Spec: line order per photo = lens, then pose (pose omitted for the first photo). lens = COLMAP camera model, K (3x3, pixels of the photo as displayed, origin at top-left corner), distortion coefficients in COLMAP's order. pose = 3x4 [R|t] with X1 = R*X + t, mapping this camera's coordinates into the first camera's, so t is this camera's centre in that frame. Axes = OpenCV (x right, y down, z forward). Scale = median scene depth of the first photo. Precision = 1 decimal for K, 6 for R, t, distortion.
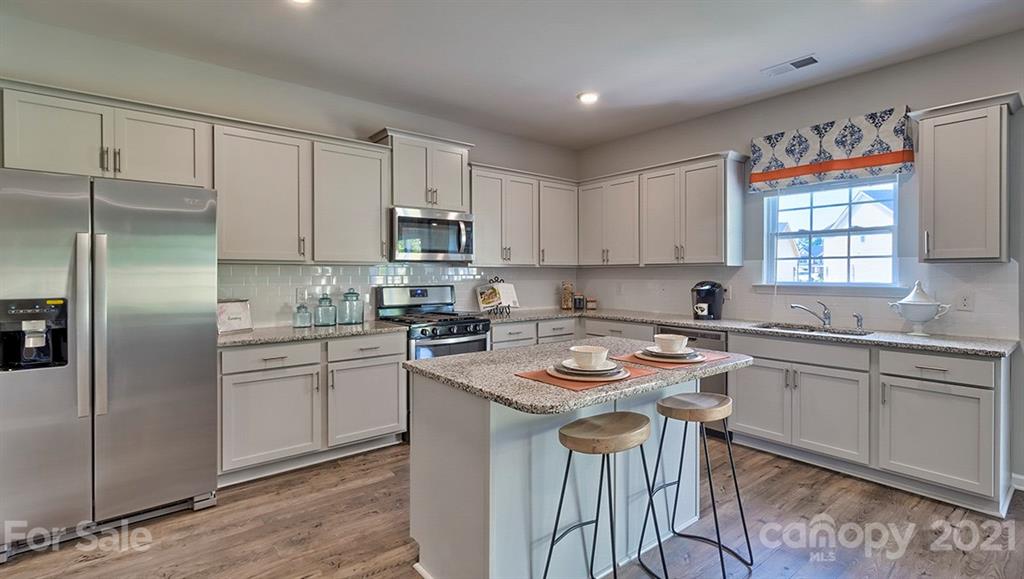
lens RADIAL K [[470.3, 0, 518.2], [0, 470.3, 277.9], [0, 0, 1]] dist [0.004416, -0.000075]
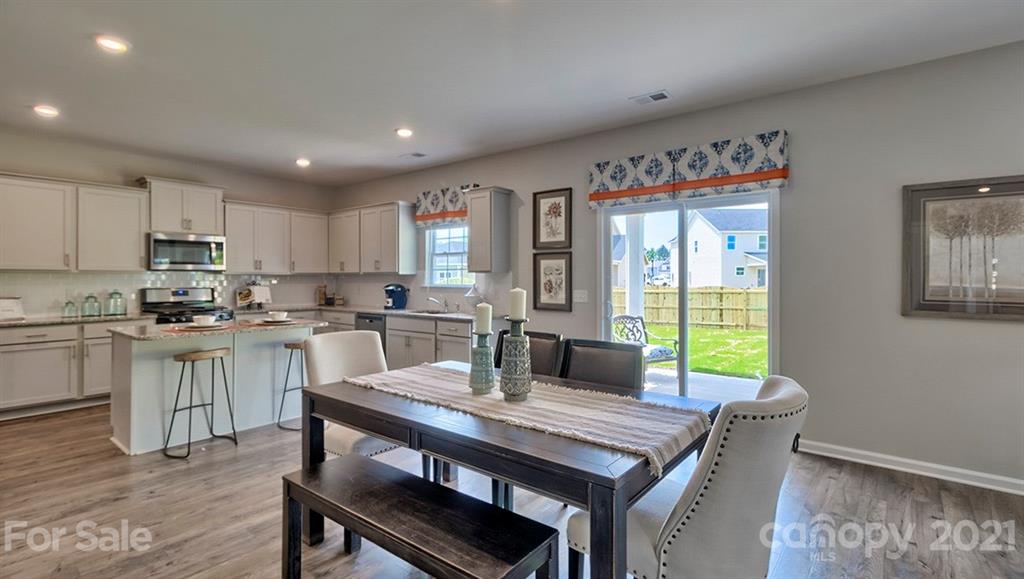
lens RADIAL K [[470.3, 0, 519.8], [0, 470.3, 277.4], [0, 0, 1]] dist [0.004416, -0.000075]
pose [[0.976406, 0.001217, 0.215938, 0.507661], [0.001844, 0.999901, -0.013974, 0.007836], [-0.215933, 0.014043, 0.976307, -0.618339]]
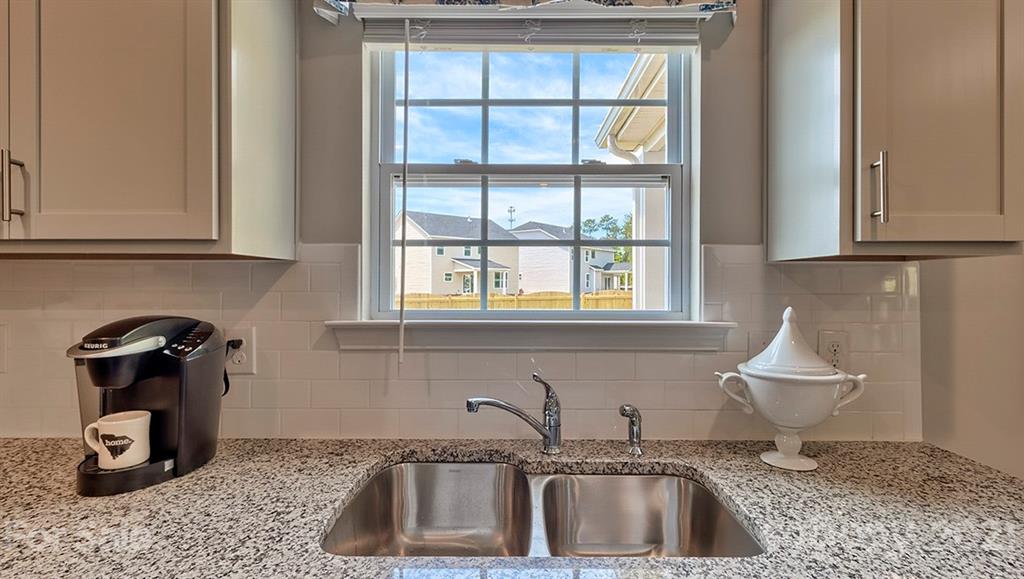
lens RADIAL K [[470.3, 0, 500.7], [0, 470.3, 283.1], [0, 0, 1]] dist [0.004416, -0.000075]
pose [[0.637432, 0.005337, 0.770488, 0.354542], [0.005607, 0.999917, -0.011565, -0.007175], [-0.770486, 0.011692, 0.637350, 0.759742]]
